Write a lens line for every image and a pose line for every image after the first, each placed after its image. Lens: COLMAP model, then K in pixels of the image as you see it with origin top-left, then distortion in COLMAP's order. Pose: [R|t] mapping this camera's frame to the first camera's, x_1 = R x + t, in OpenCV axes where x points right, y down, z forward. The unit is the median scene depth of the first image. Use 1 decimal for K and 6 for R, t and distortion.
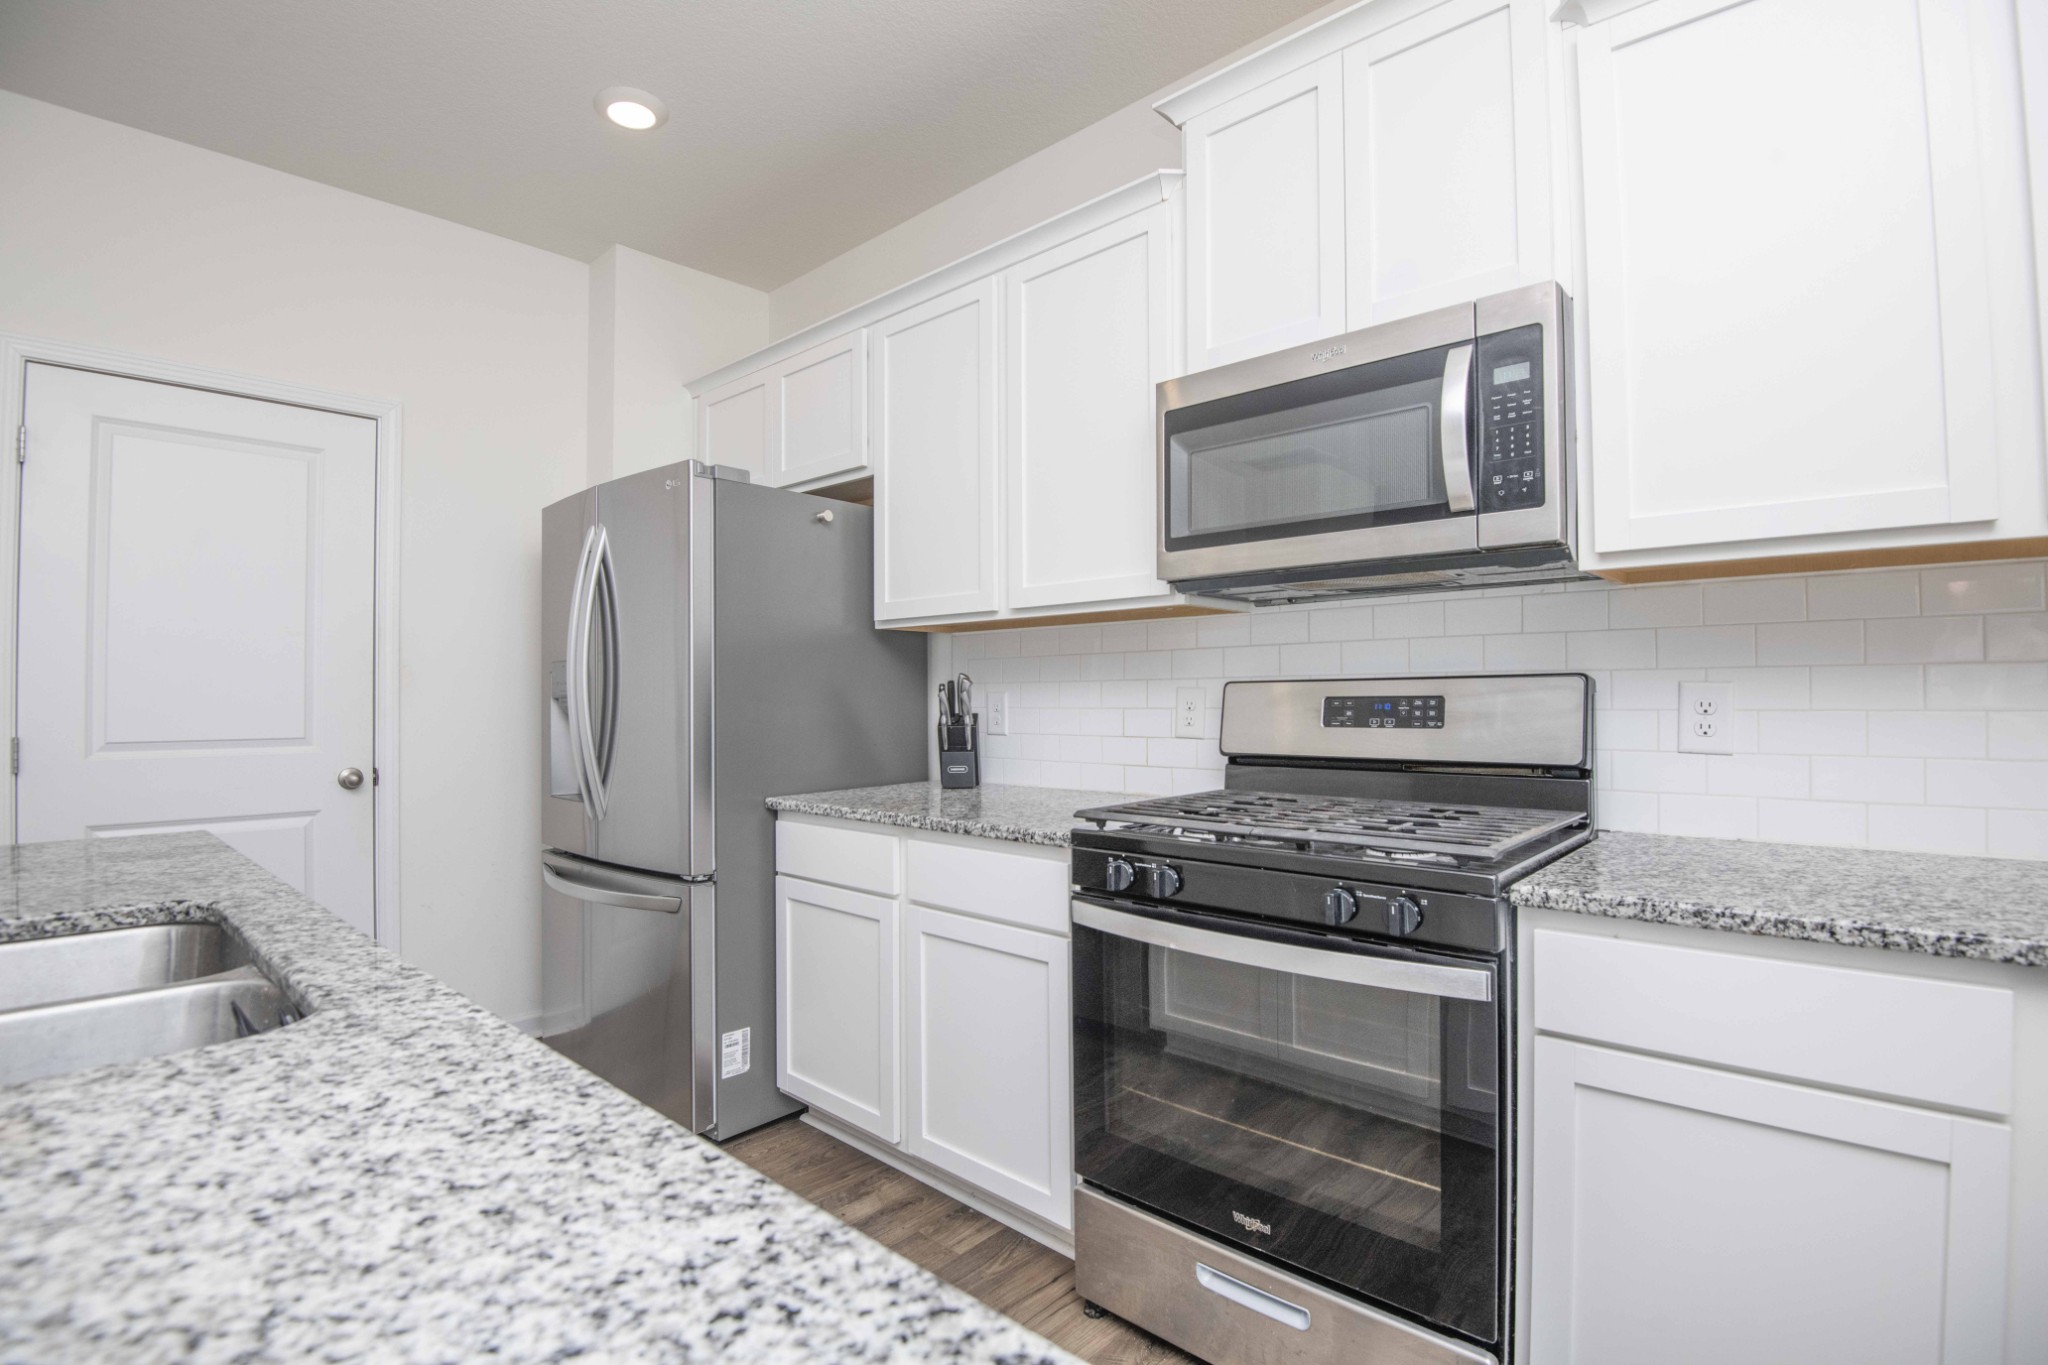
lens RADIAL K [[957.4, 0, 1031.2], [0, 957.4, 680.8], [0, 0, 1]] dist [-0.043777, -0.000758]
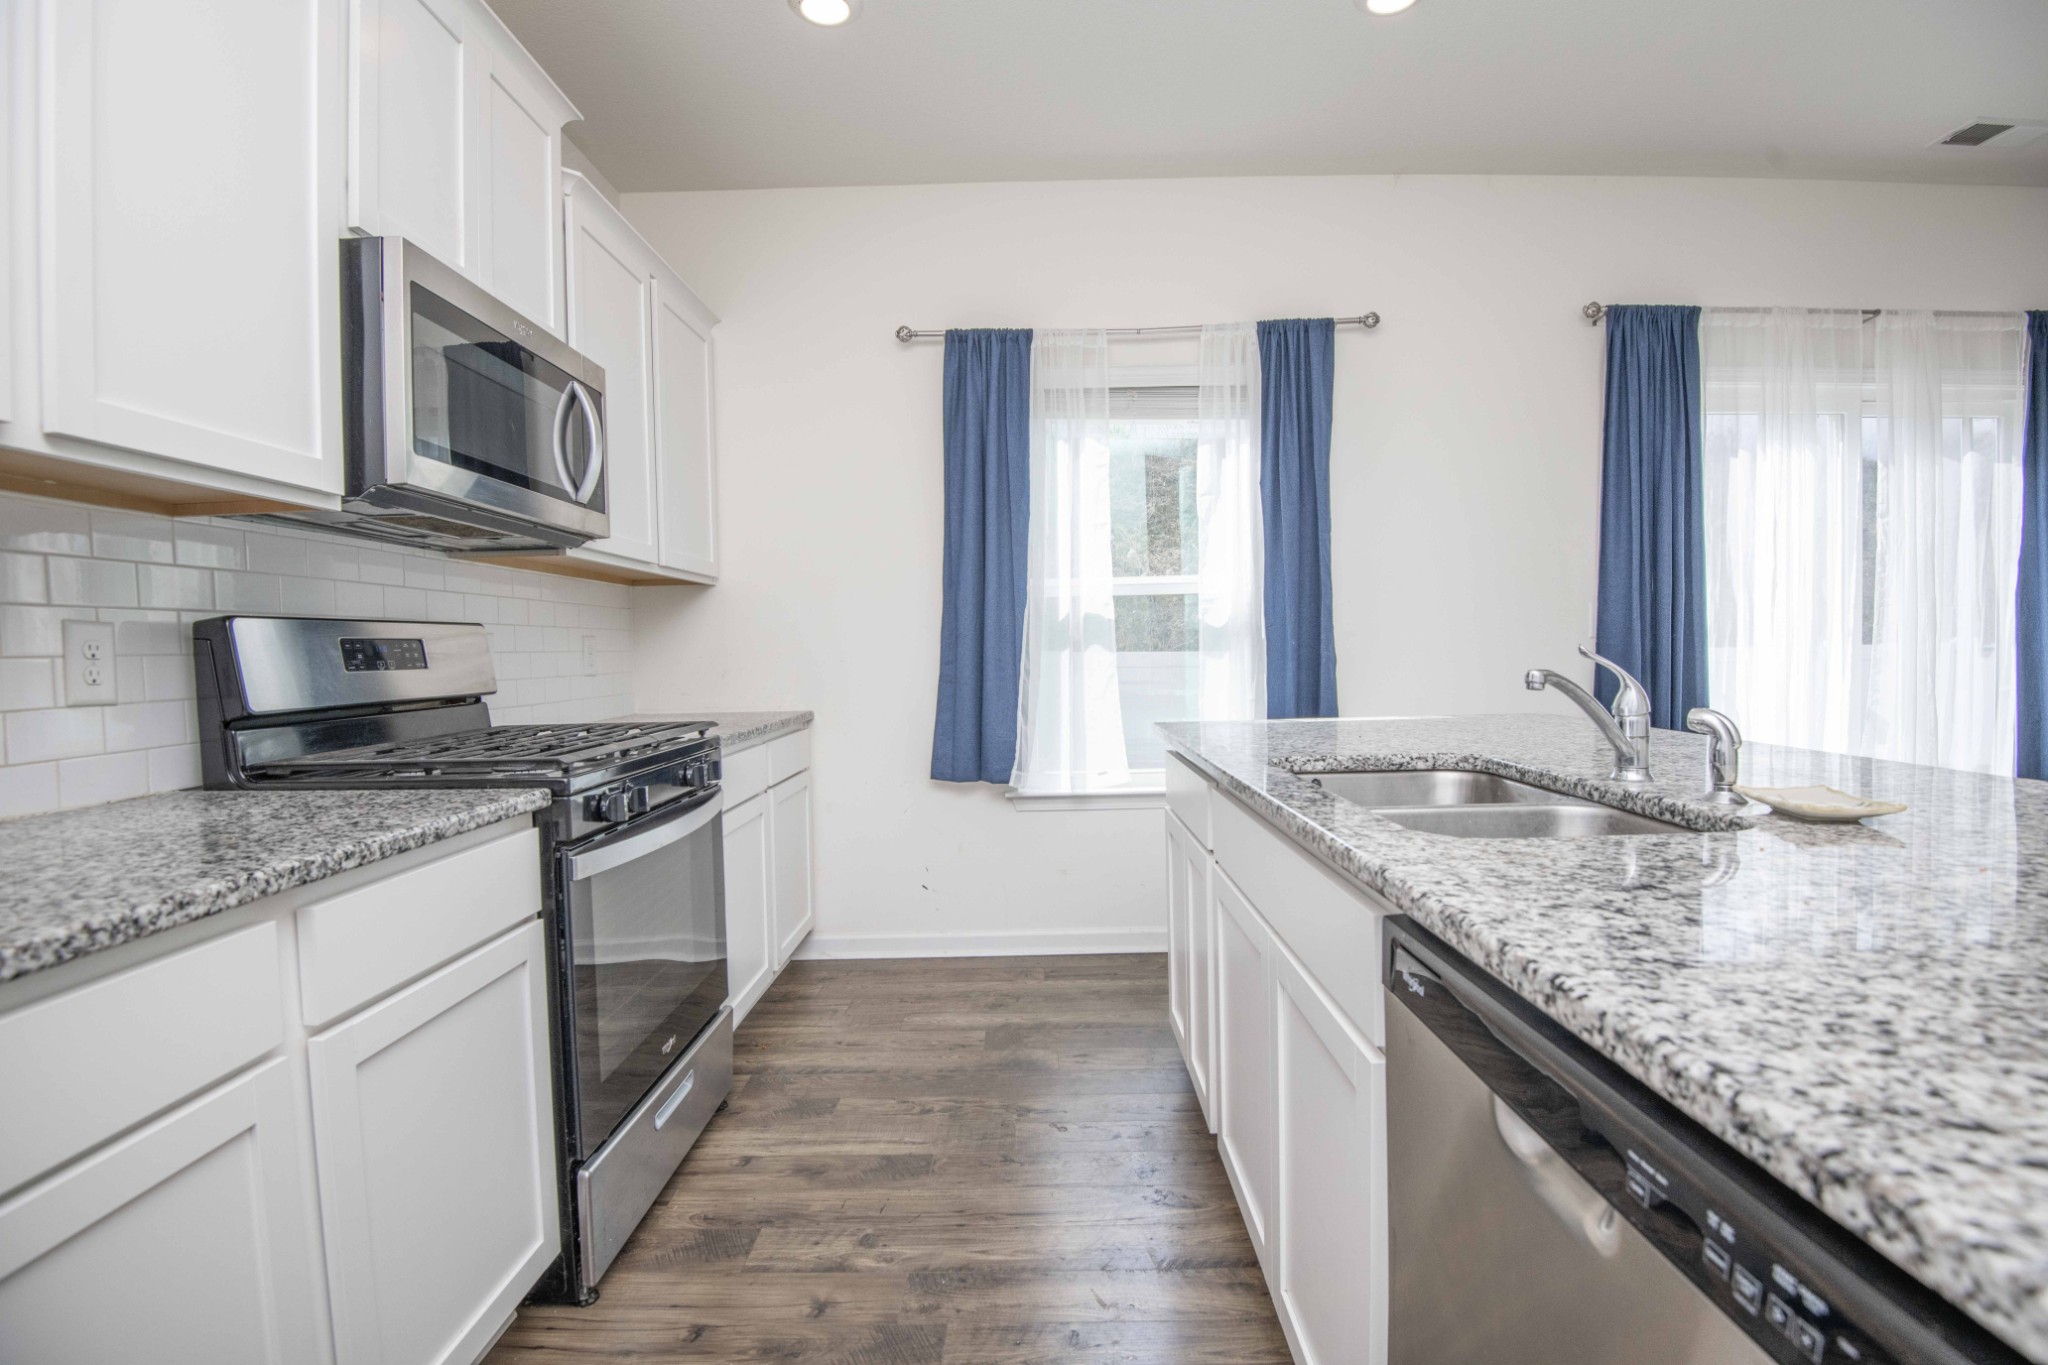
lens RADIAL K [[946.5, 0, 1033.7], [0, 946.5, 679.5], [0, 0, 1]] dist [-0.018281, -0.014344]
pose [[-0.676327, -0.006332, 0.736574, -0.842863], [0.013792, 0.999679, 0.021257, 0.049221], [-0.736472, 0.024535, -0.676022, 1.201810]]
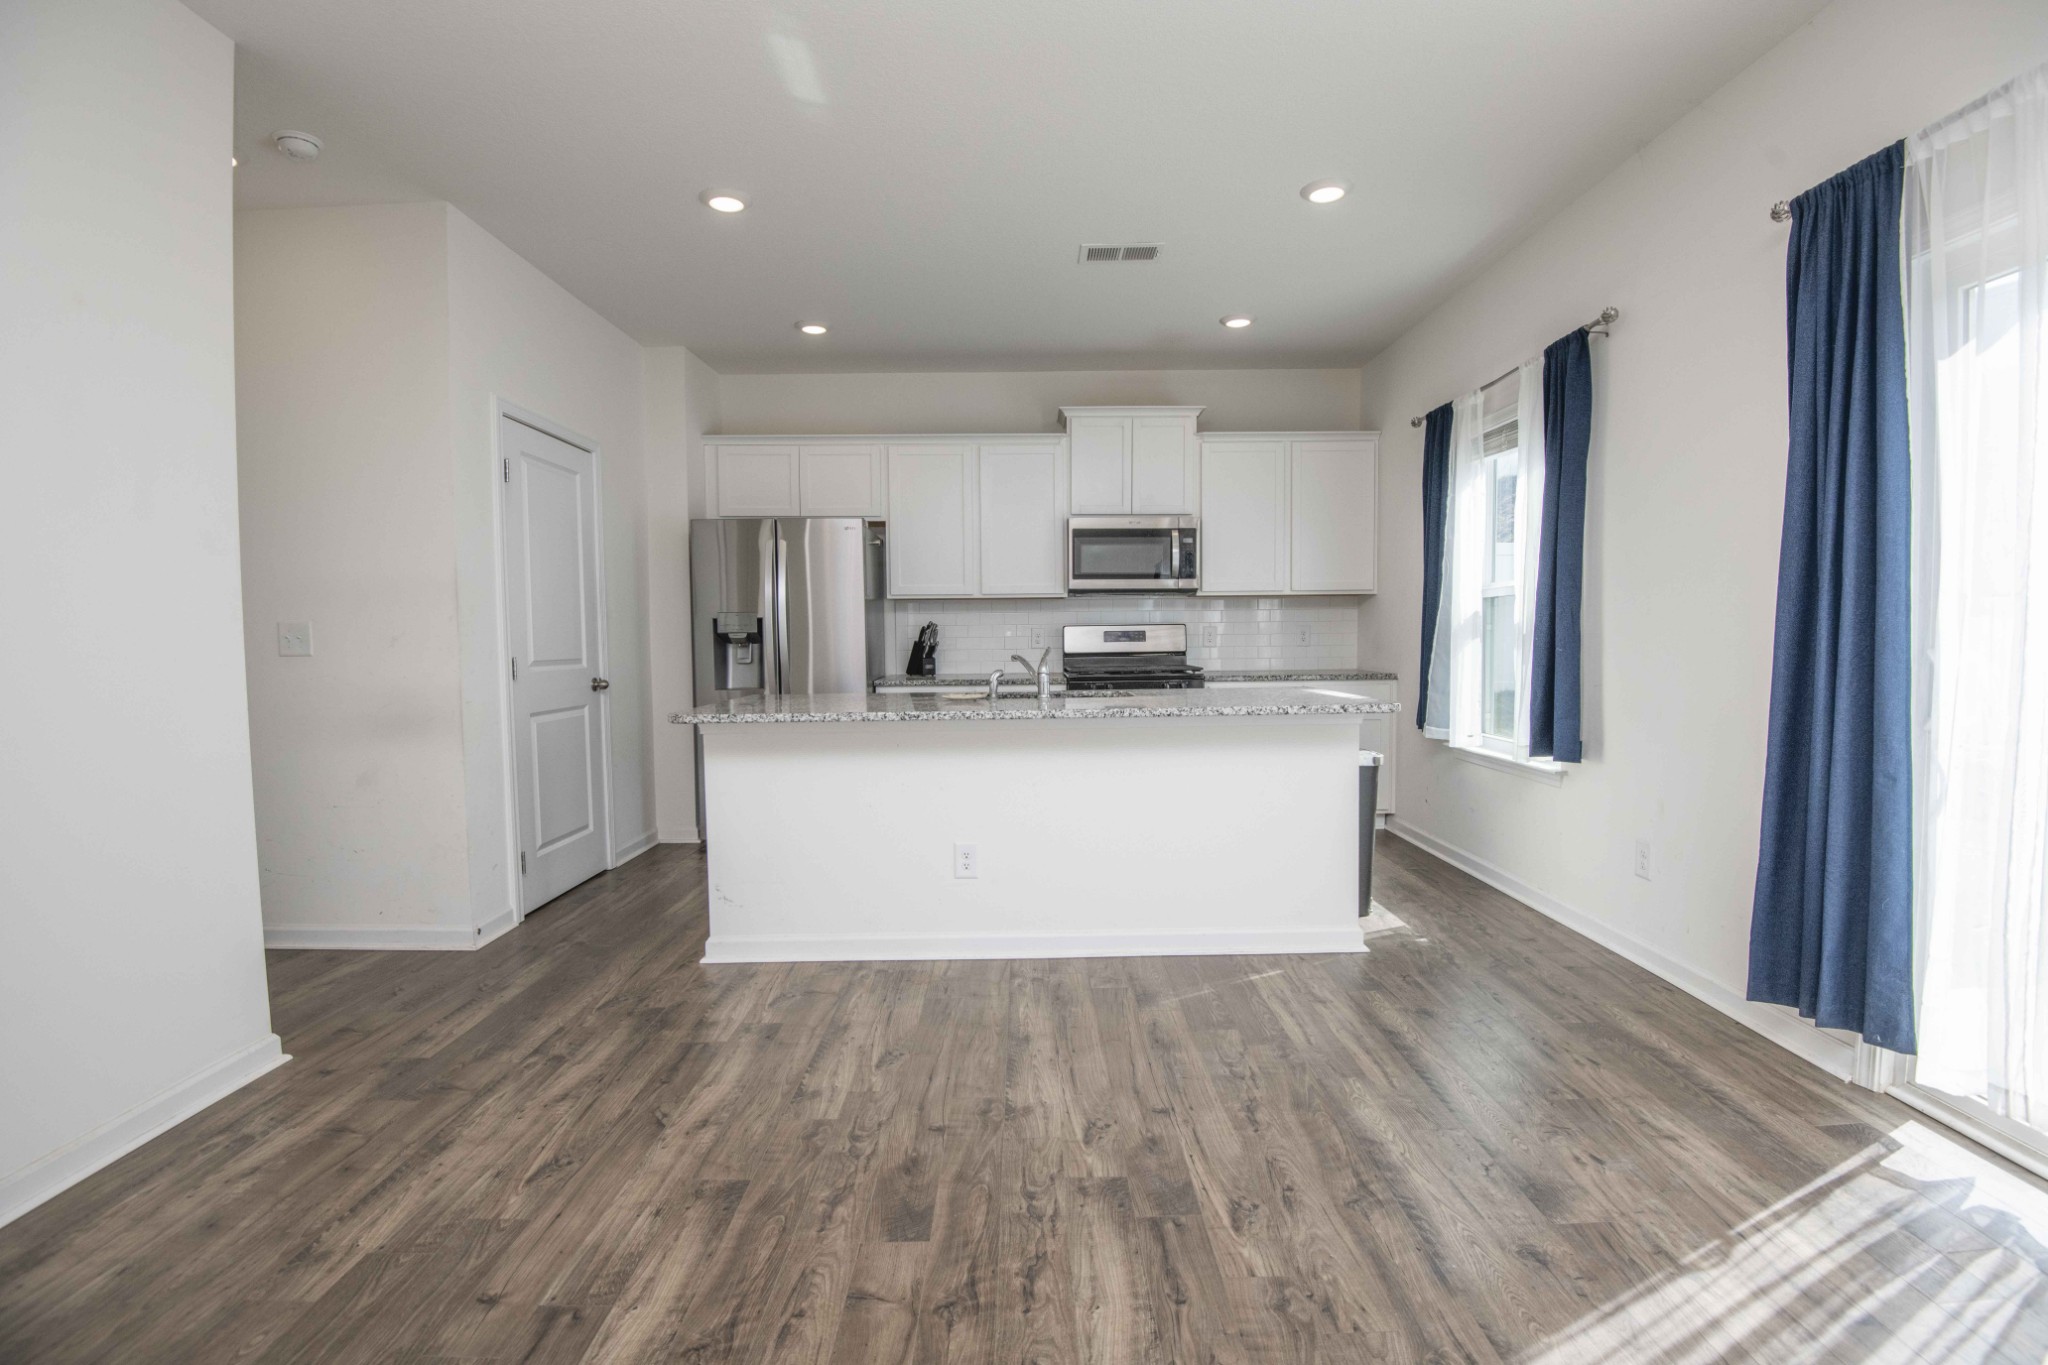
lens RADIAL K [[946.5, 0, 1033.7], [0, 946.5, 679.5], [0, 0, 1]] dist [-0.018281, -0.014344]
pose [[0.727799, -0.033097, 0.684991, -1.953500], [-0.004178, 0.998602, 0.052689, 0.012835], [-0.685777, -0.041209, 0.726644, -1.006995]]
